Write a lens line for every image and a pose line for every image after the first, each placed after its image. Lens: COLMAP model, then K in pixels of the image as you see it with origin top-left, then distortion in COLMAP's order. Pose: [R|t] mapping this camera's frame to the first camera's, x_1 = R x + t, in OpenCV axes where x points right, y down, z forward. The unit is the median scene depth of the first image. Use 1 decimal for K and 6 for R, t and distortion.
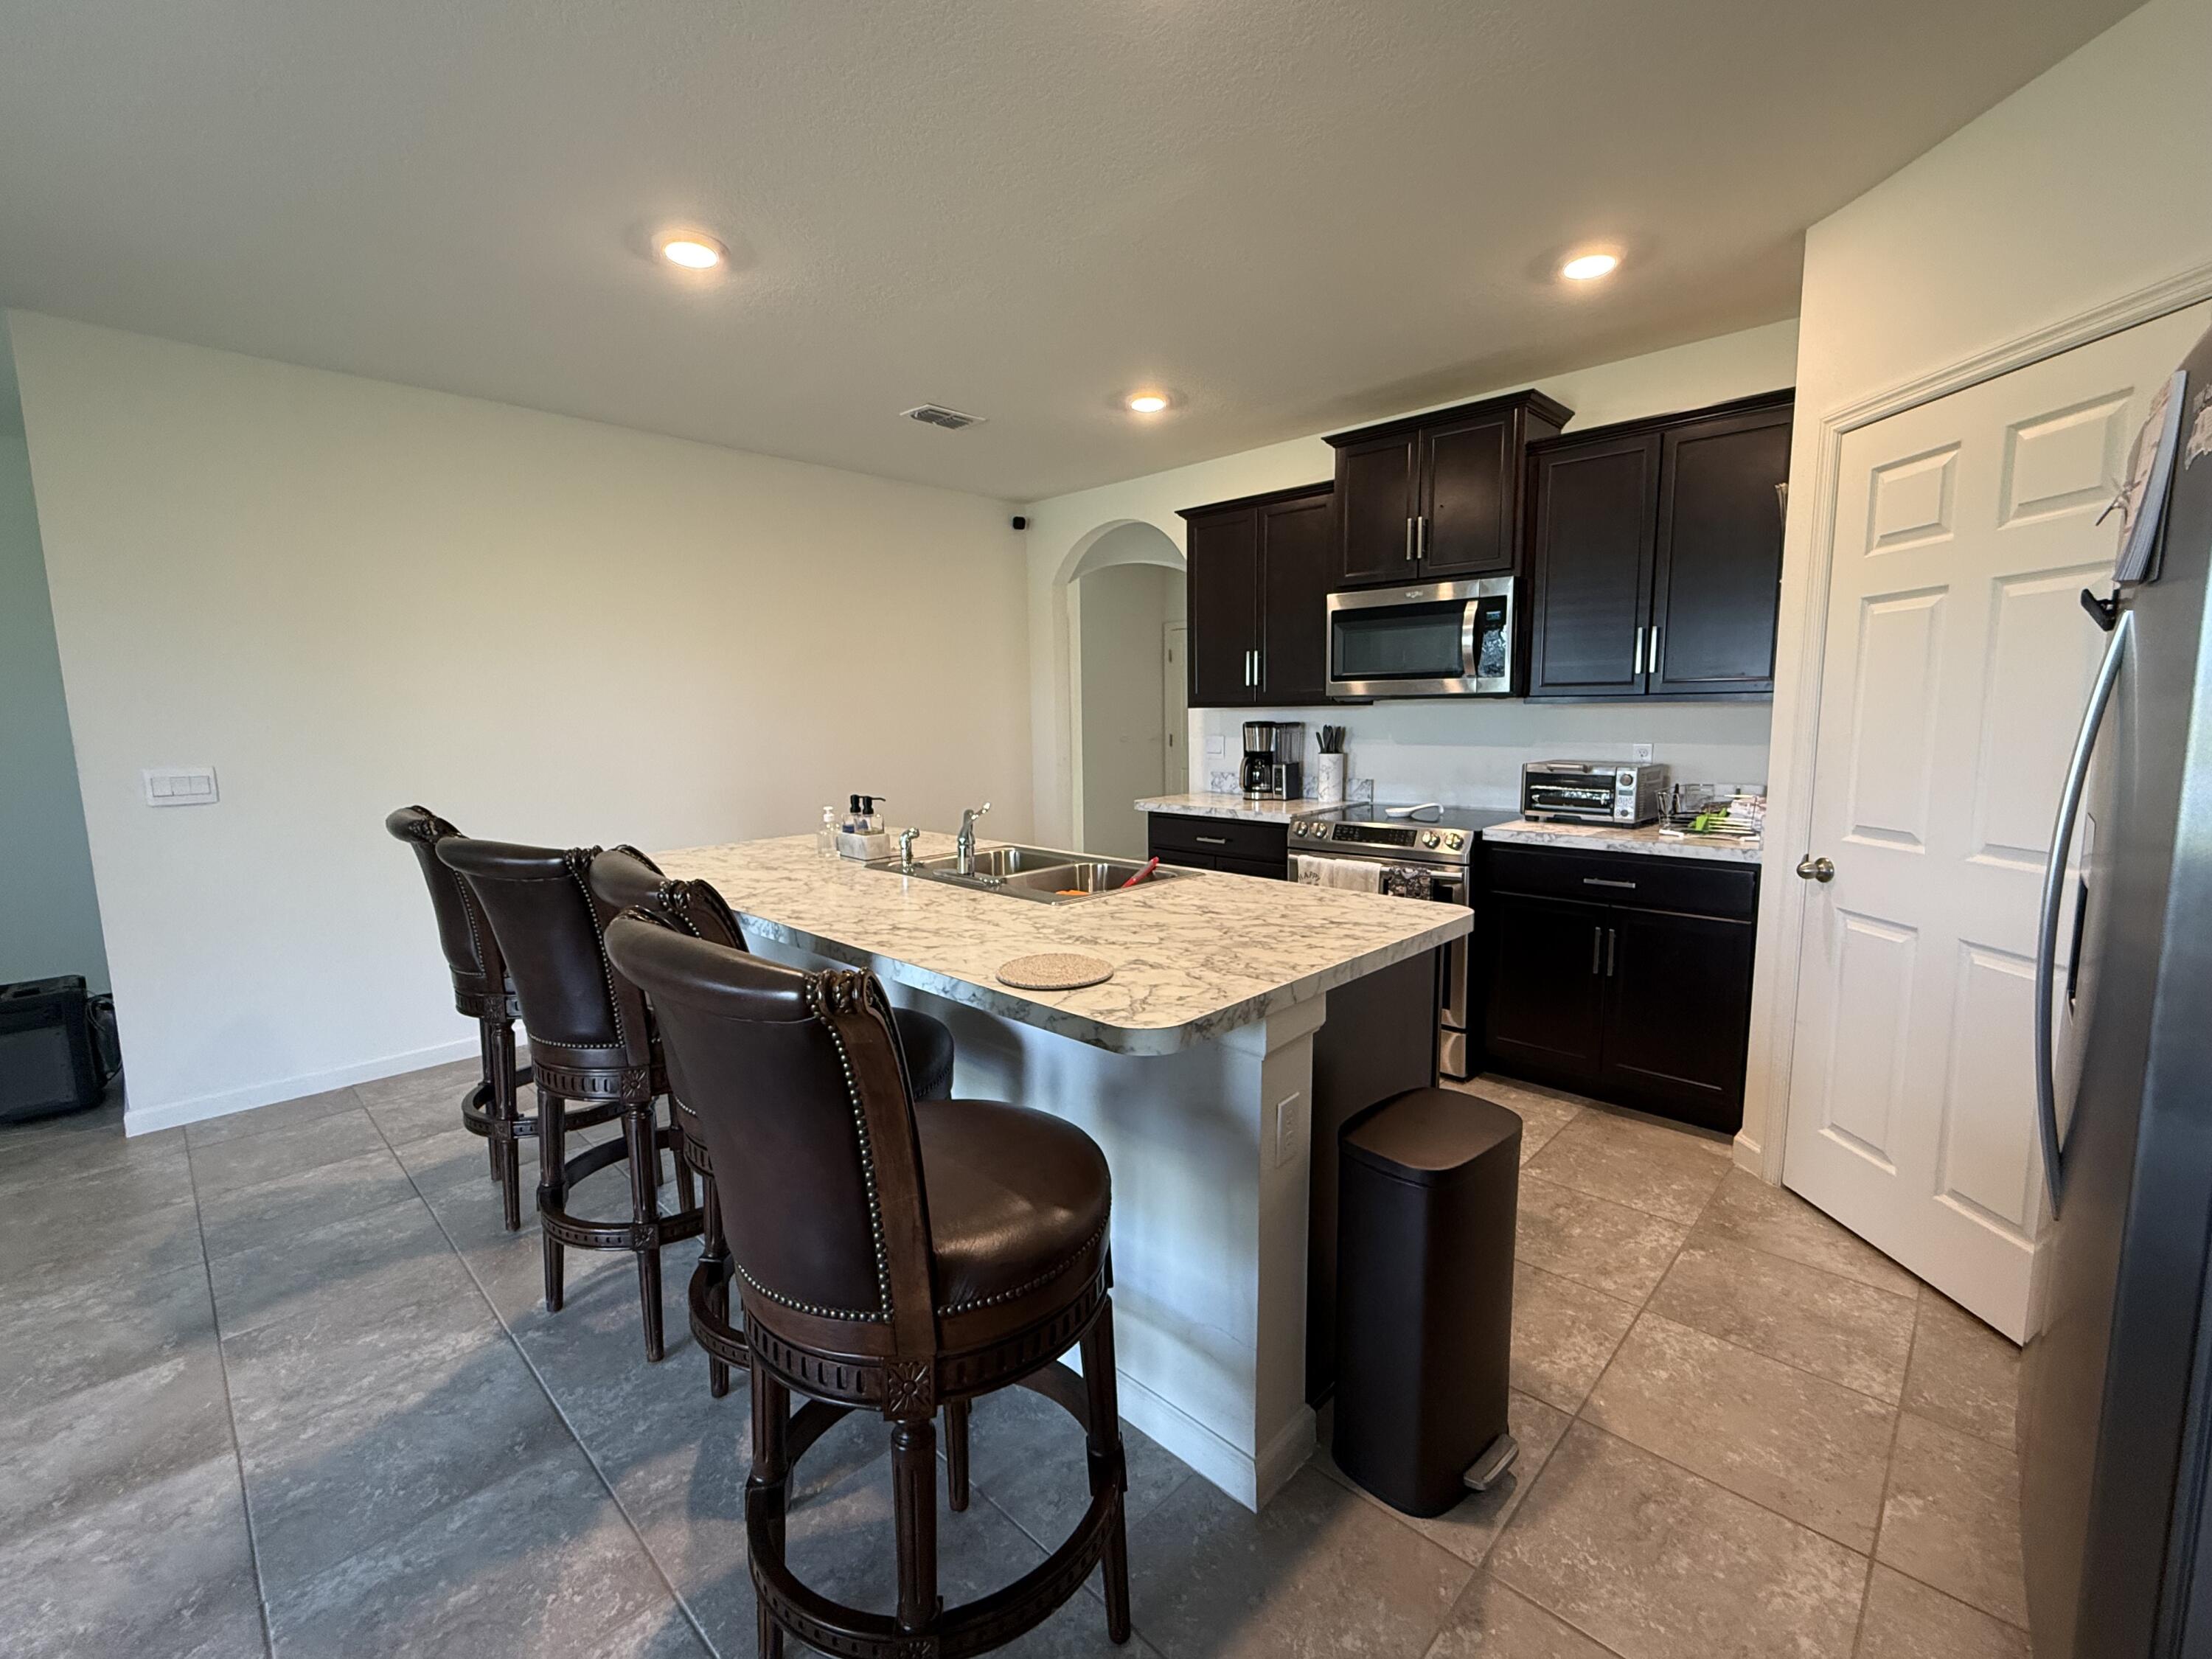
lens RADIAL K [[946.5, 0, 1108.4], [0, 946.5, 829.6], [0, 0, 1]] dist [-0.000902, 0.000670]
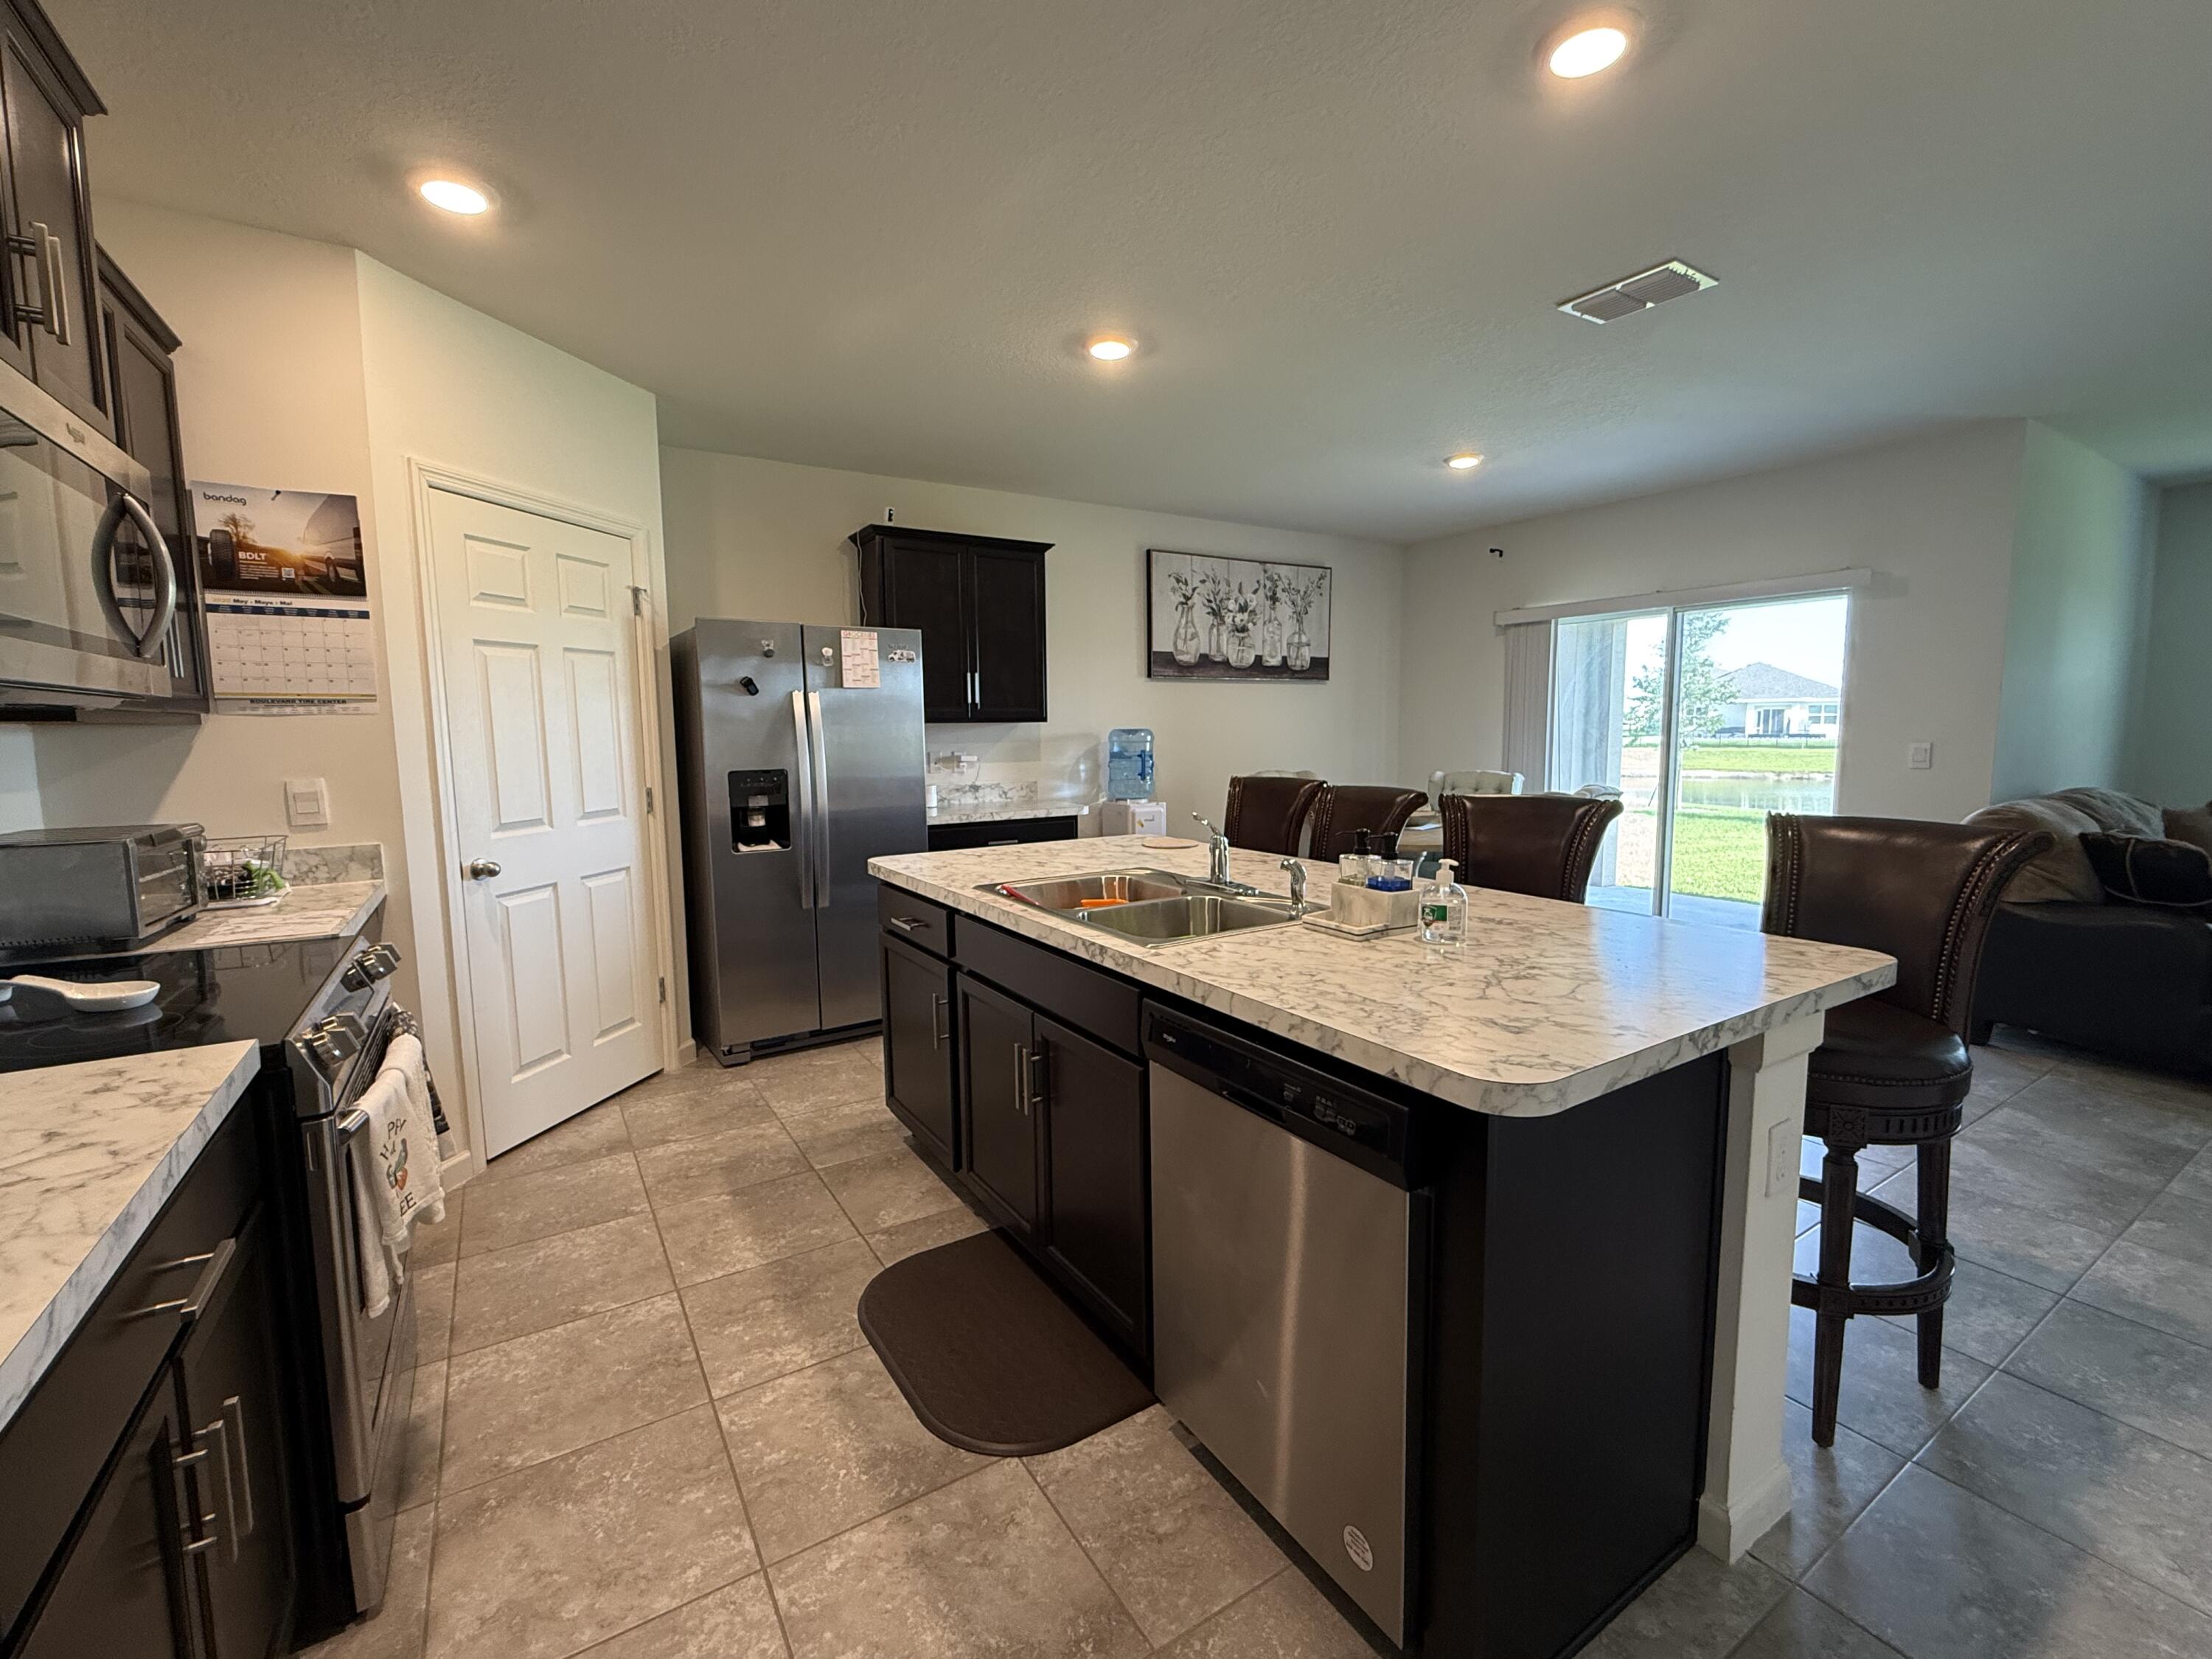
lens RADIAL K [[946.5, 0, 1108.4], [0, 946.5, 829.6], [0, 0, 1]] dist [-0.000902, 0.000670]
pose [[-0.971763, -0.002007, 0.235950, -0.211714], [0.053013, 0.972542, 0.226609, -0.181840], [-0.229926, 0.232719, -0.944974, 1.530908]]
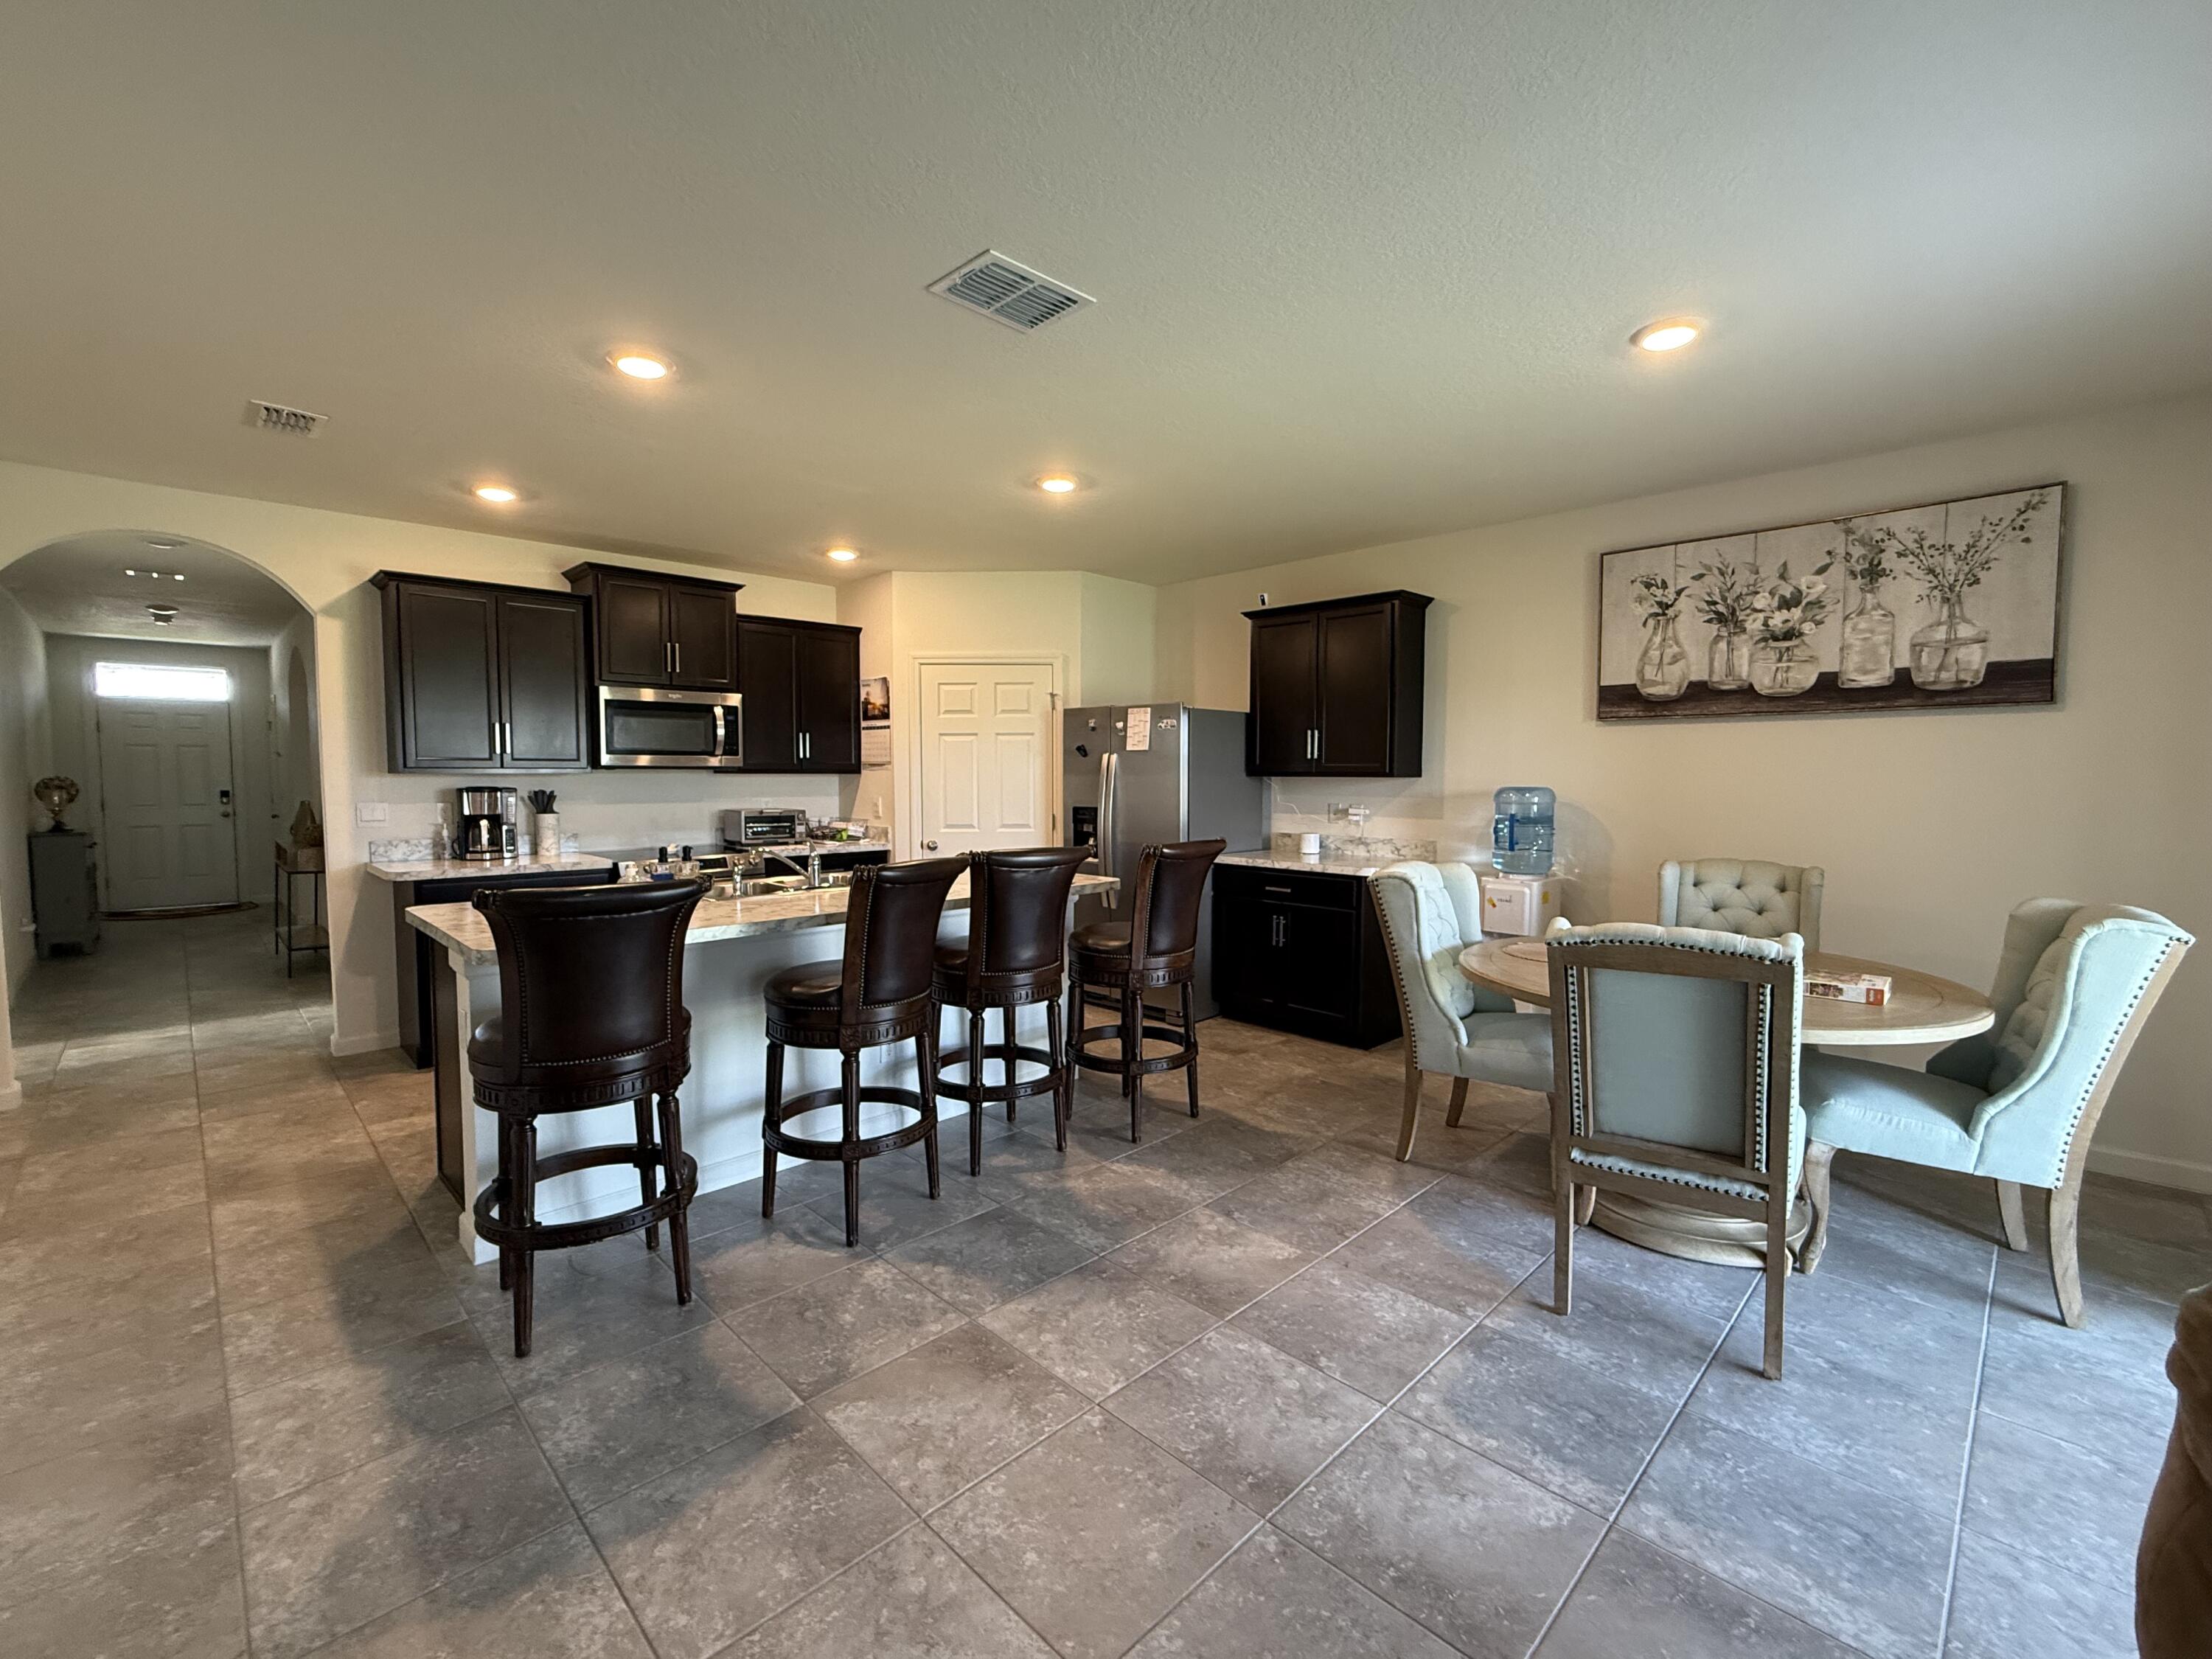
lens RADIAL K [[946.5, 0, 1108.4], [0, 946.5, 829.6], [0, 0, 1]] dist [-0.000902, 0.000670]
pose [[0.019426, -0.046709, 0.998720, -1.280224], [0.122410, 0.991504, 0.043991, -0.037634], [-0.992290, 0.121399, 0.024979, 0.400771]]
